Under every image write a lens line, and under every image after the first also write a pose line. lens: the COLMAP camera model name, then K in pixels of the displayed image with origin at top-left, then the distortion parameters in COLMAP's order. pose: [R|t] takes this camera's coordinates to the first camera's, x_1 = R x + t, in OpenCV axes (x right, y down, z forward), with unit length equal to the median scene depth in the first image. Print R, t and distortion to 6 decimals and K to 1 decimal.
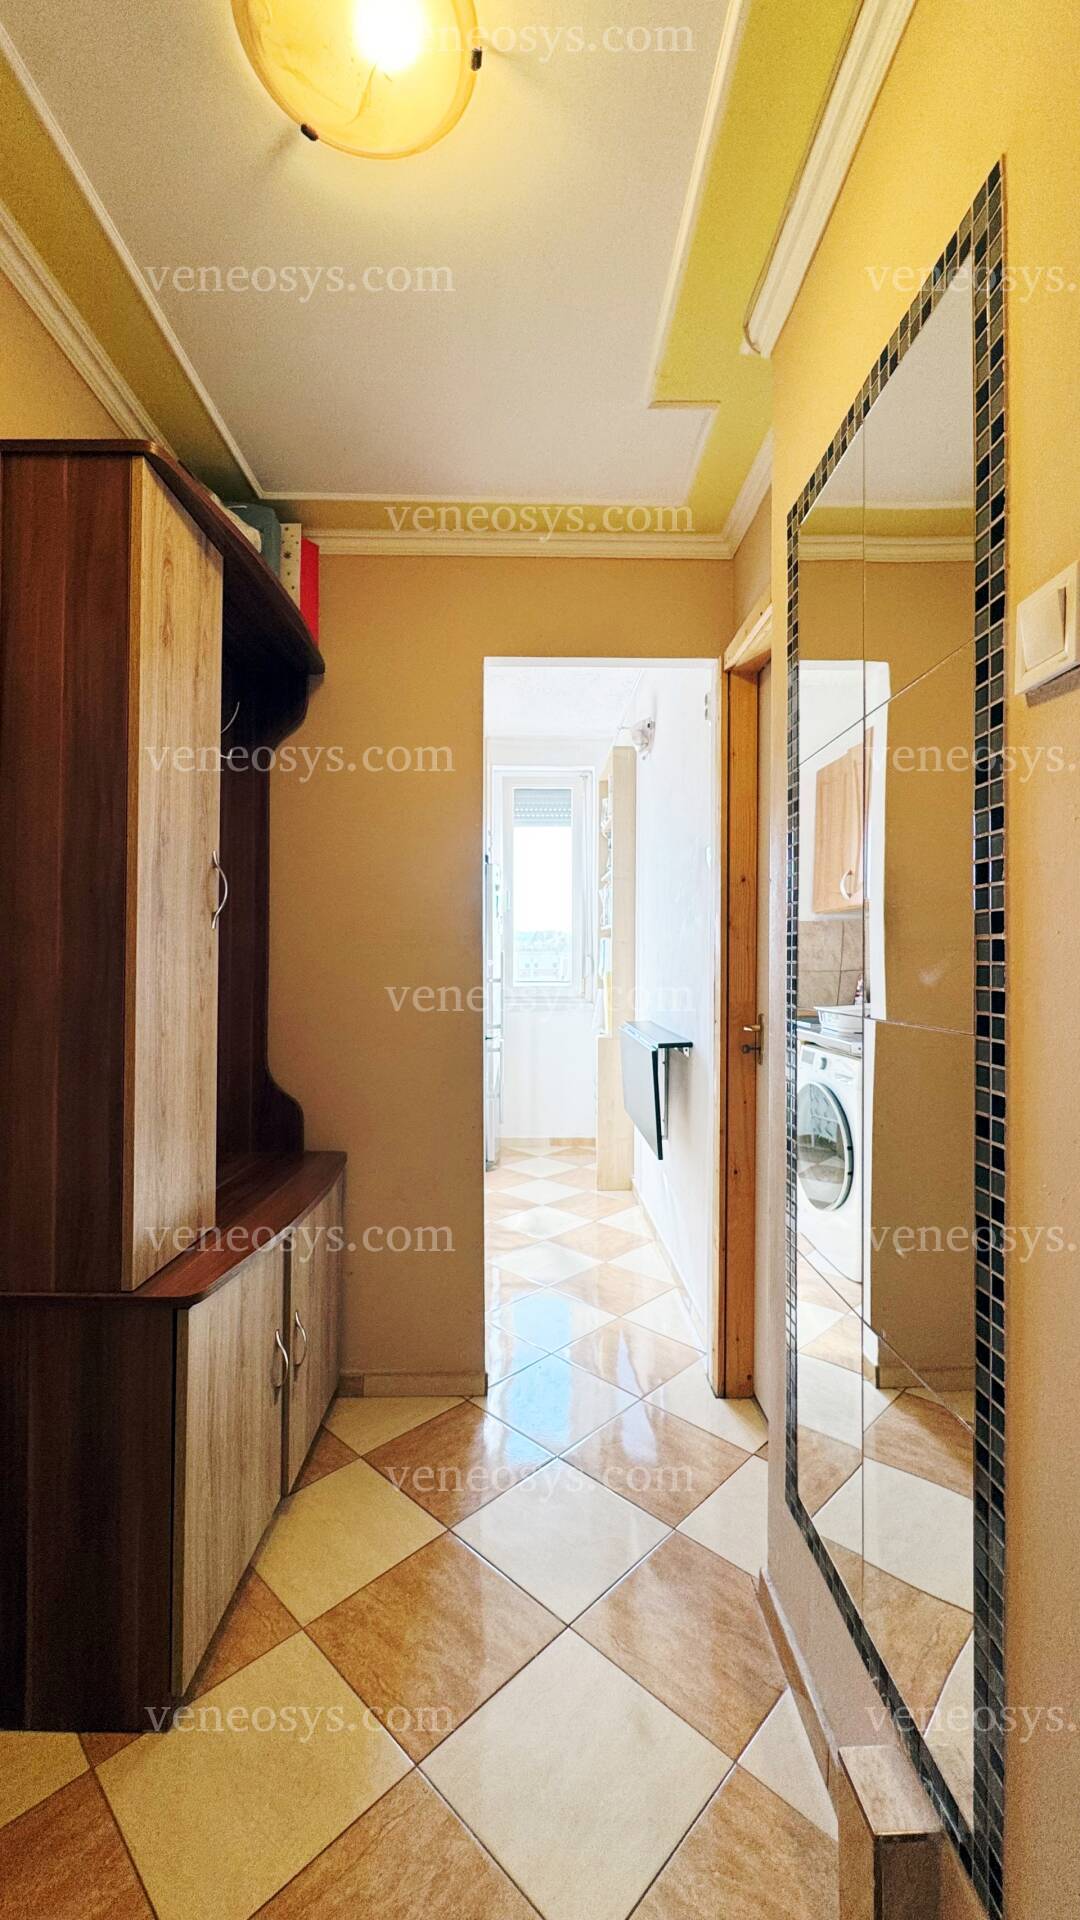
lens RADIAL K [[769.8, 0, 537.1], [0, 769.8, 958.1], [0, 0, 1]] dist [-0.004597, 0.000711]
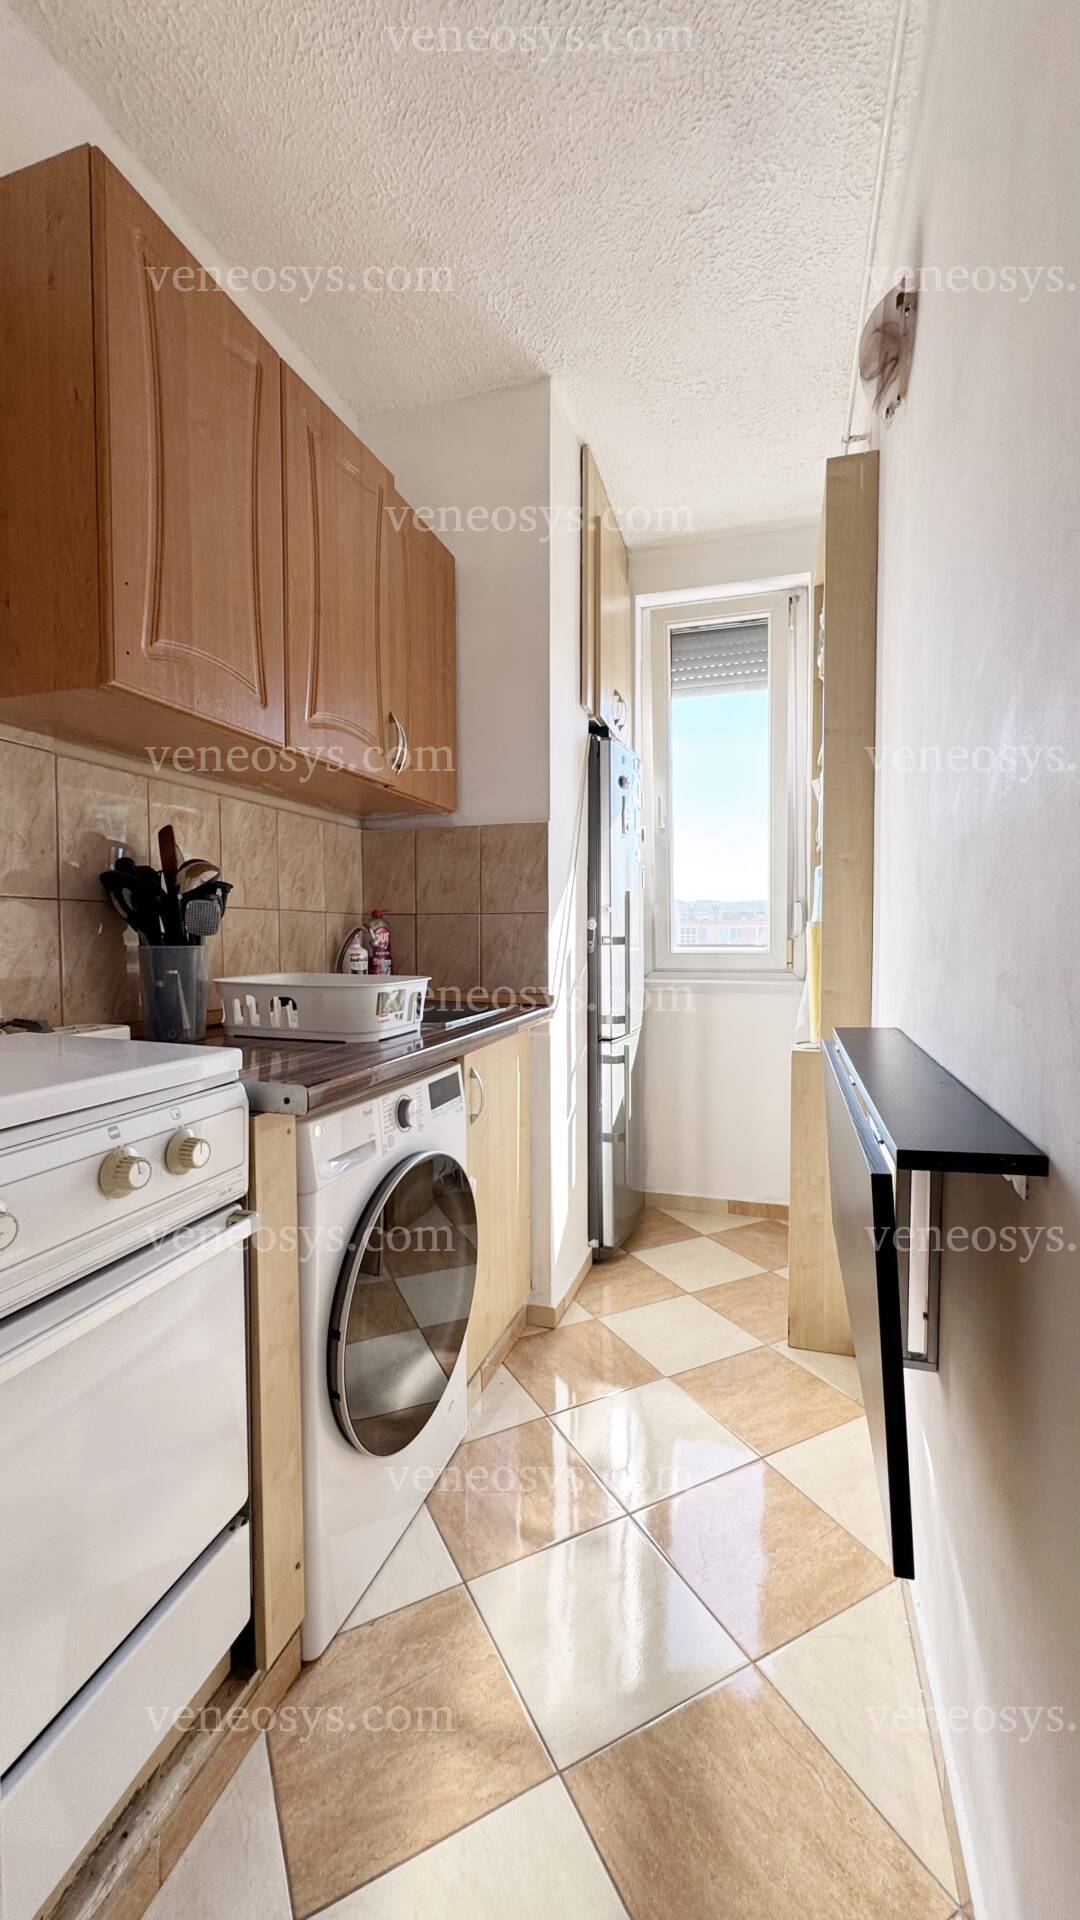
lens RADIAL K [[769.8, 0, 542.3], [0, 769.8, 959.7], [0, 0, 1]] dist [-0.004597, 0.000711]
pose [[0.950266, 0.004894, -0.311401, 0.151989], [0.007549, 0.999221, 0.038739, 0.041843], [0.311348, -0.039163, 0.949489, 0.885564]]
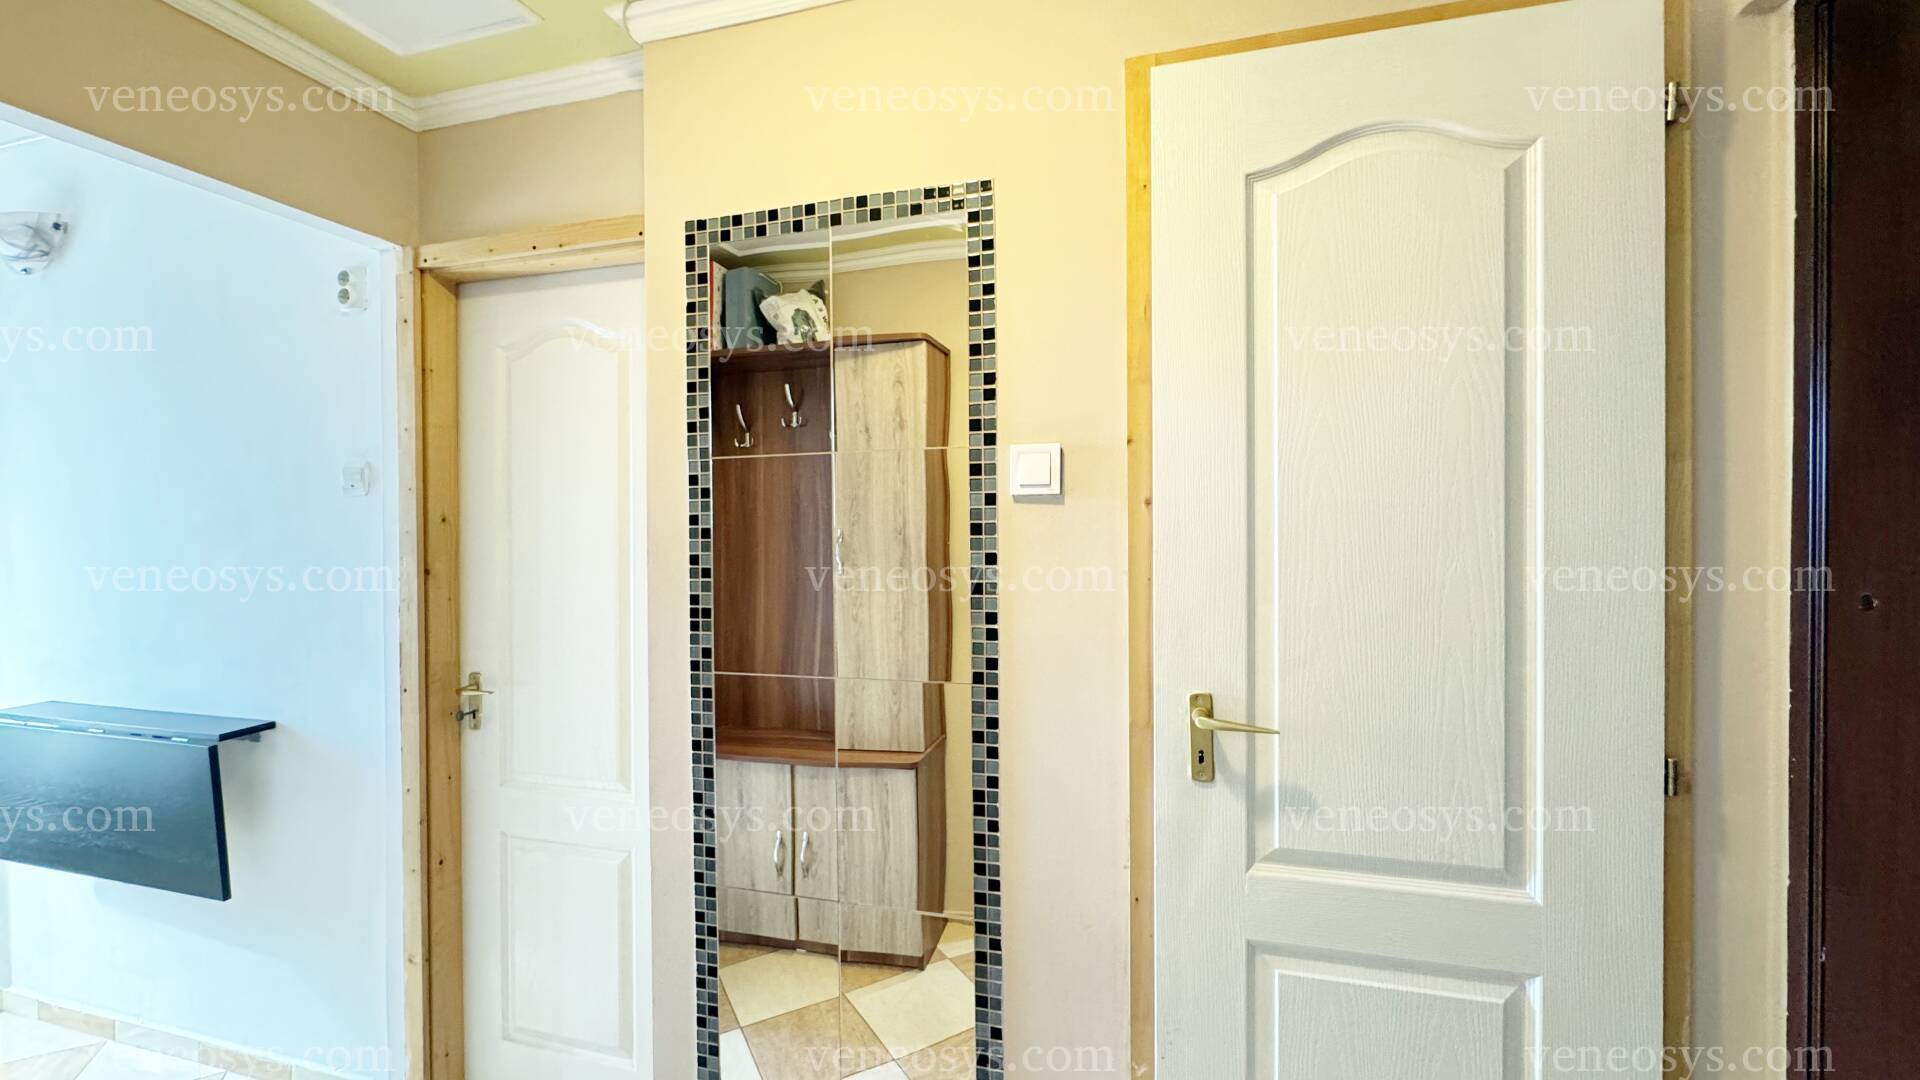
lens RADIAL K [[769.8, 0, 961.1], [0, 769.8, 545.0], [0, 0, 1]] dist [-0.004597, 0.000711]
pose [[0.286981, -0.014280, 0.957830, -0.387181], [0.002691, 0.999897, 0.014101, -0.084252], [-0.957932, -0.001470, 0.286990, 0.201485]]
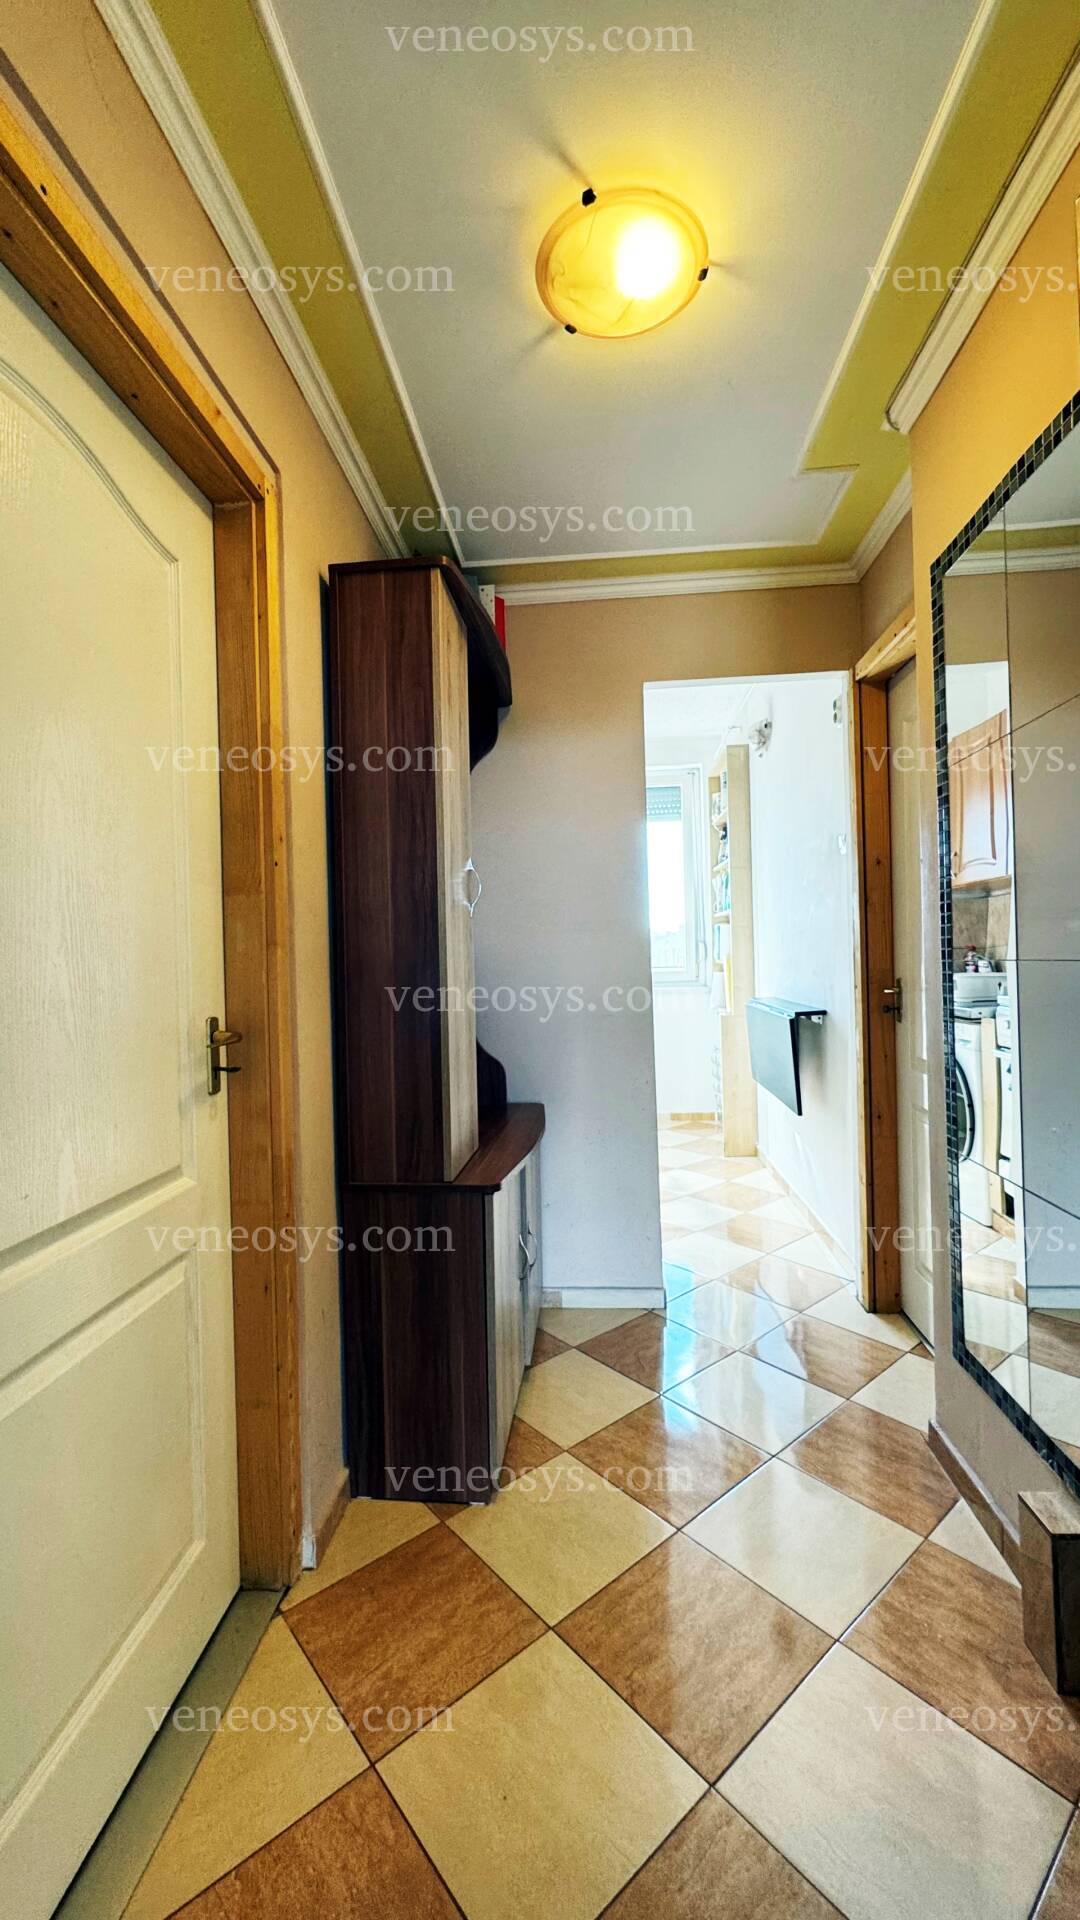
lens RADIAL K [[769.8, 0, 537.2], [0, 769.8, 959.0], [0, 0, 1]] dist [-0.004597, 0.000711]
pose [[0.994590, -0.031430, -0.099007, -0.128512], [0.032003, 0.999479, 0.004203, 0.020997], [0.098824, -0.007349, 0.995078, -0.191379]]
